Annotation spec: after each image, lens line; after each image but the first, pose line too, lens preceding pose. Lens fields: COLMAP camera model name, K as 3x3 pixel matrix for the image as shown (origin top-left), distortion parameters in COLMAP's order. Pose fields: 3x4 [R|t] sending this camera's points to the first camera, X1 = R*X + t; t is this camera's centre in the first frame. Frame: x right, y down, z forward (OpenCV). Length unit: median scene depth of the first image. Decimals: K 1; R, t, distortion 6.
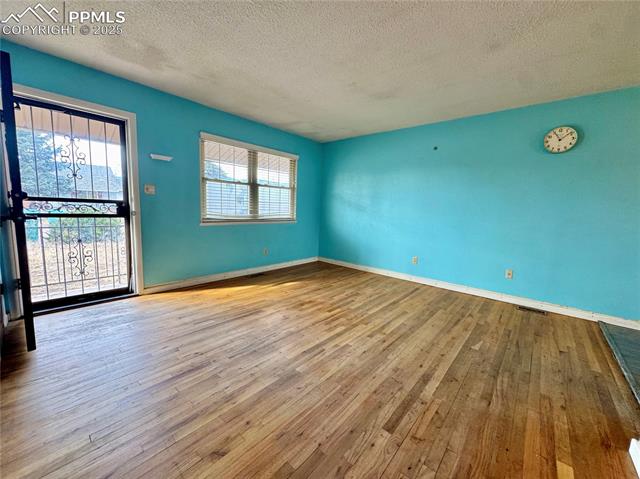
lens RADIAL K [[255.1, 0, 321.4], [0, 255.1, 238.8], [0, 0, 1]] dist [-0.001361, -0.000366]
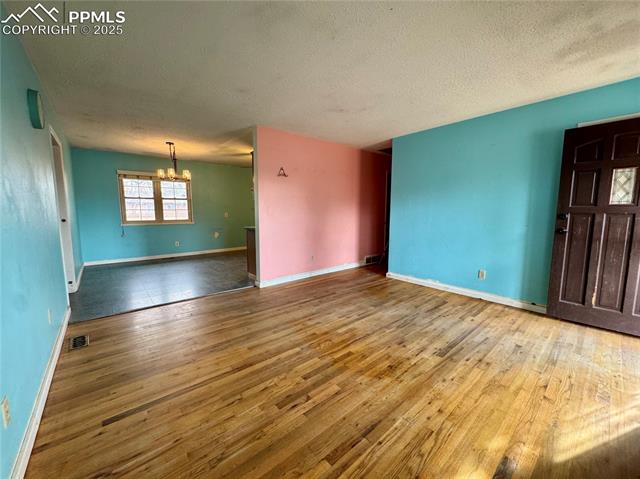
lens RADIAL K [[255.1, 0, 319.6], [0, 255.1, 239.0], [0, 0, 1]] dist [-0.001361, -0.000366]
pose [[-0.988651, -0.057545, 0.138773, 0.037451], [-0.023820, 0.972089, 0.233400, -0.239742], [-0.148331, 0.227445, -0.962427, 1.789162]]
